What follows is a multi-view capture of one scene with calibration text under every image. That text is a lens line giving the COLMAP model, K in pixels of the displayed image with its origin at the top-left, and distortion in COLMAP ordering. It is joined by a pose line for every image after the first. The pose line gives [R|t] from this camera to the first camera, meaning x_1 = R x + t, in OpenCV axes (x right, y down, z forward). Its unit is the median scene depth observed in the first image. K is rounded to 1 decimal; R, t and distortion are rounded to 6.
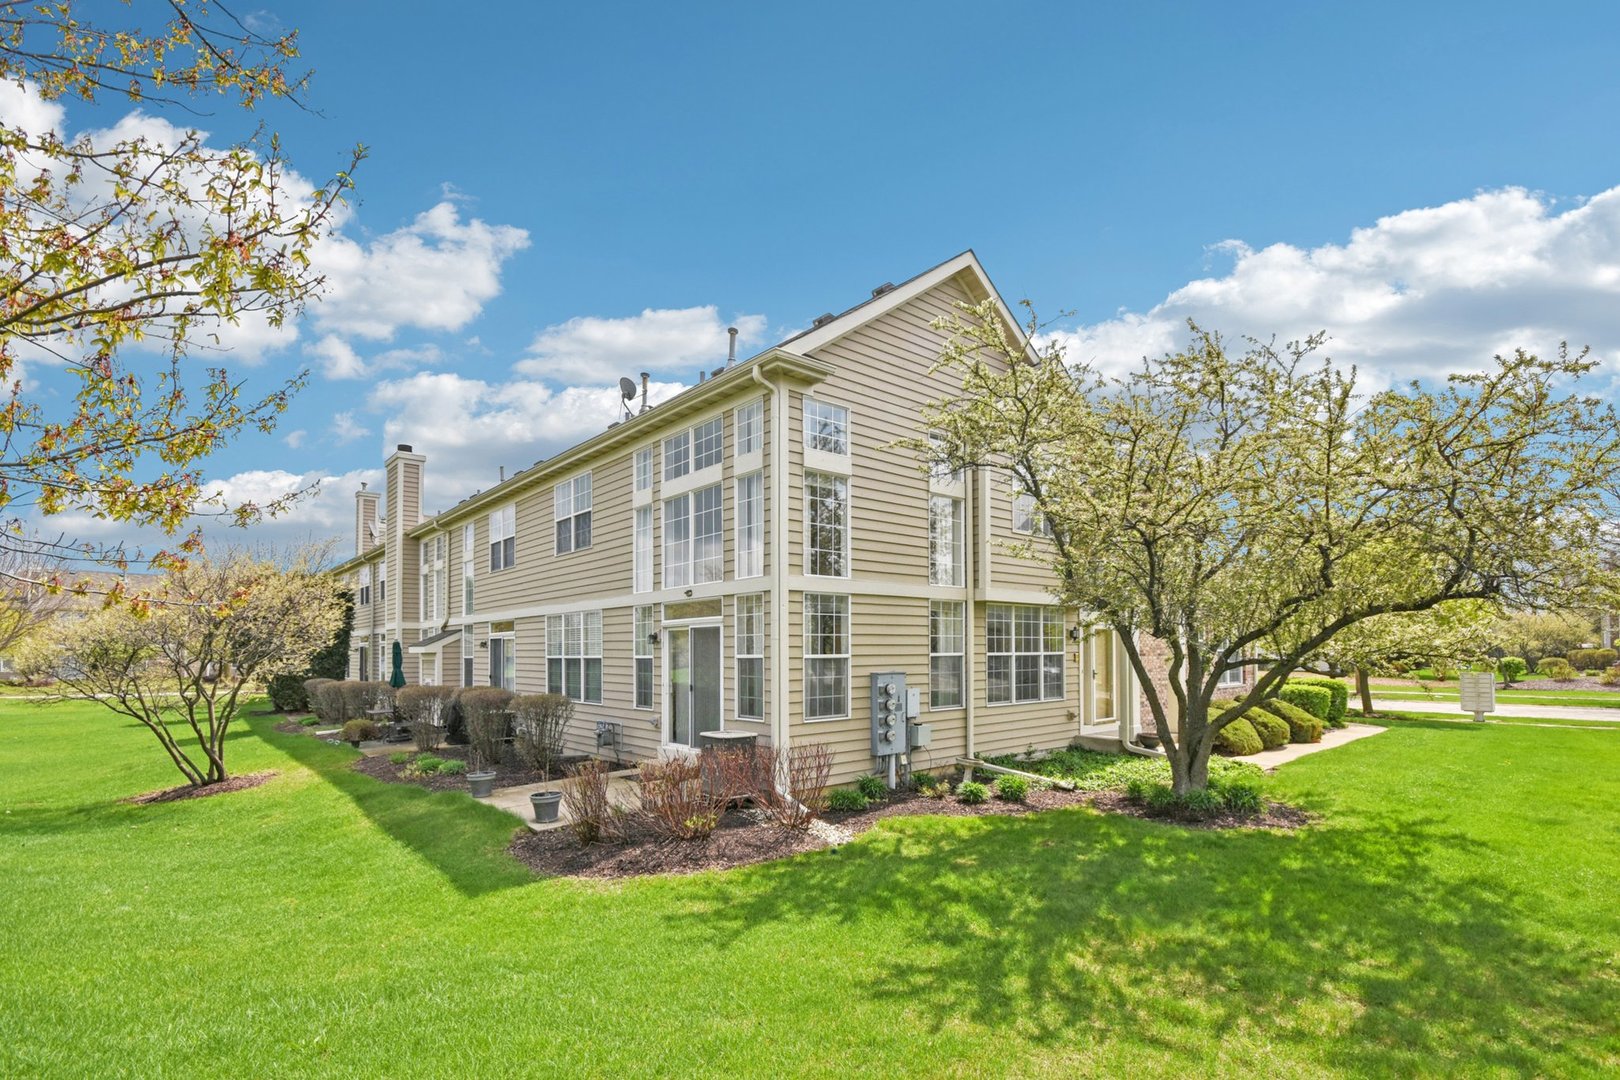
lens RADIAL K [[744.5, 0, 821.7], [0, 744.5, 637.6], [0, 0, 1]] dist [0.000452, -0.000062]
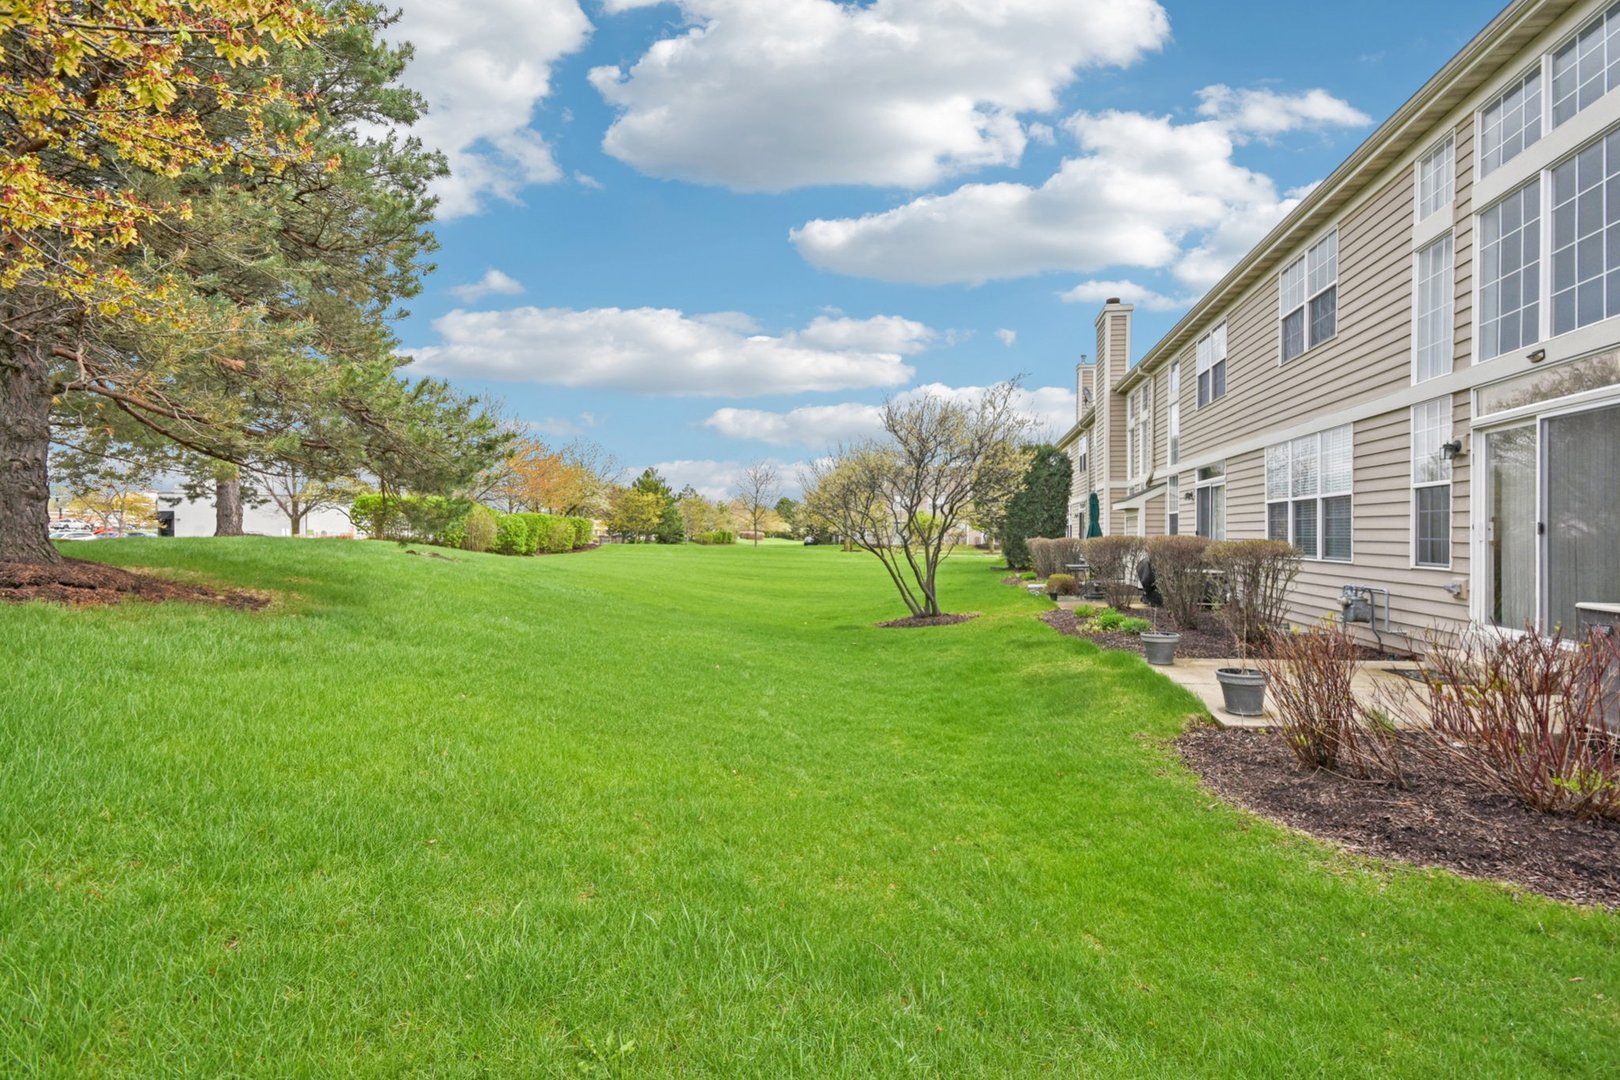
lens RADIAL K [[728.1, 0, 808.7], [0, 728.1, 535.2], [0, 0, 1]] dist [-0.000922, -0.001128]
pose [[0.595559, 0.011541, -0.803228, -0.057506], [0.008502, 0.999750, 0.020668, 0.048572], [0.803266, -0.019138, 0.595312, 0.208439]]
